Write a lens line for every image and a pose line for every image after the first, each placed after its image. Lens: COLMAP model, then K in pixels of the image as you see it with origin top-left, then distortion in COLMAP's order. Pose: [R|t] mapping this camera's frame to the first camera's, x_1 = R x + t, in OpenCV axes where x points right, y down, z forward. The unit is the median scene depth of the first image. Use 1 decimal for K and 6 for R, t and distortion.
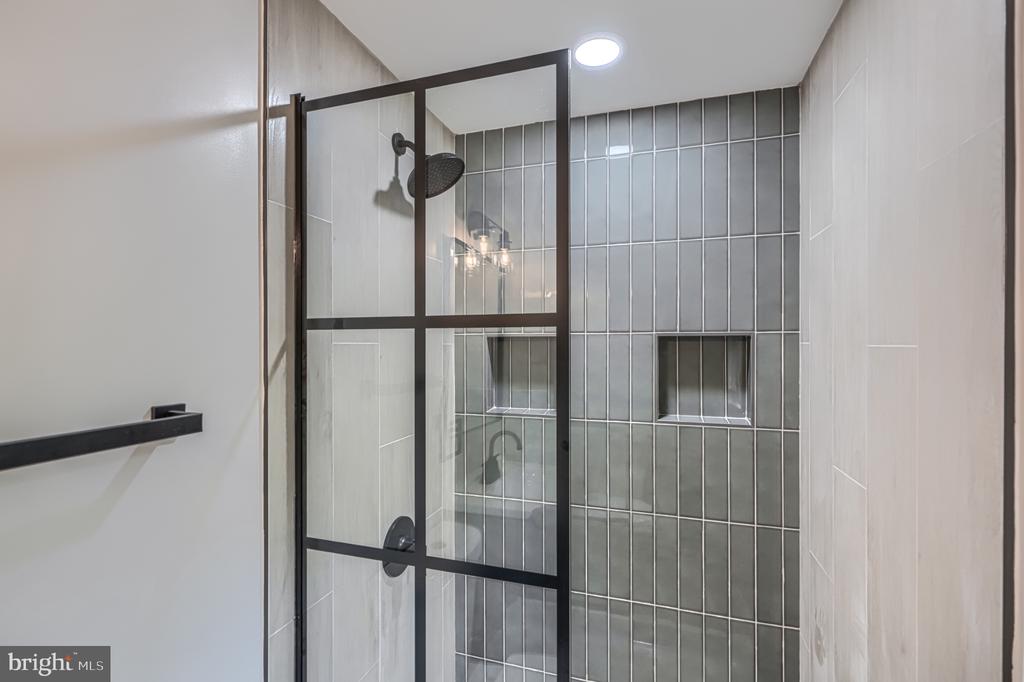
lens RADIAL K [[466.9, 0, 509.9], [0, 466.9, 334.1], [0, 0, 1]] dist [0.001576, 0.000398]
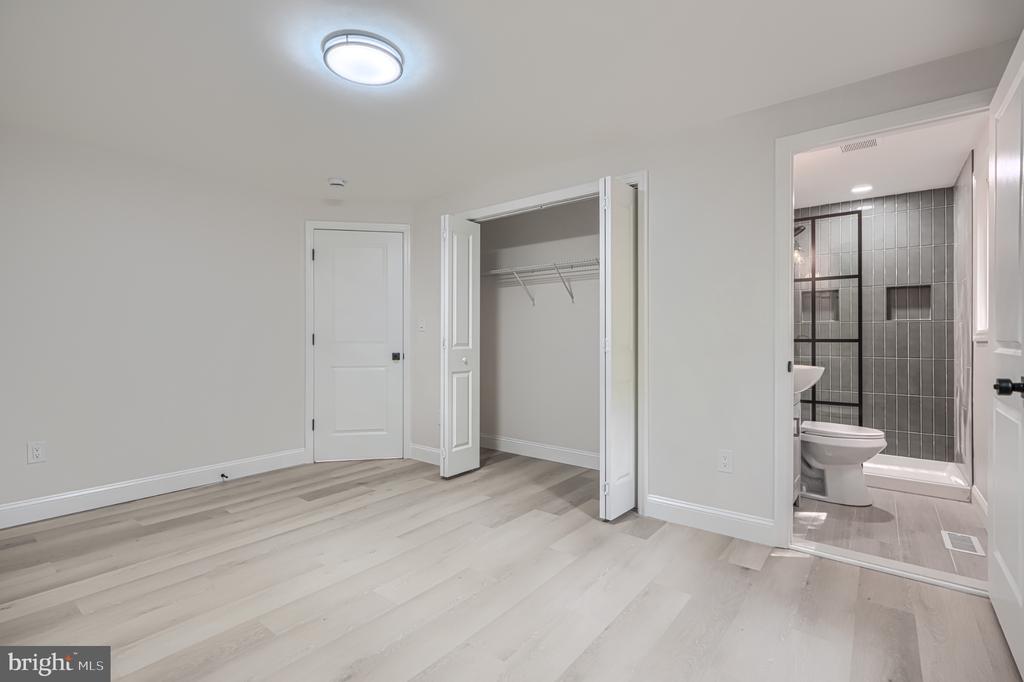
lens RADIAL K [[466.9, 0, 509.9], [0, 466.9, 334.1], [0, 0, 1]] dist [0.001576, 0.000398]
pose [[0.938693, -0.001044, -0.344753, -0.754368], [0.000176, 0.999997, -0.002546, 0.274731], [0.344755, 0.002330, 0.938690, -2.164504]]
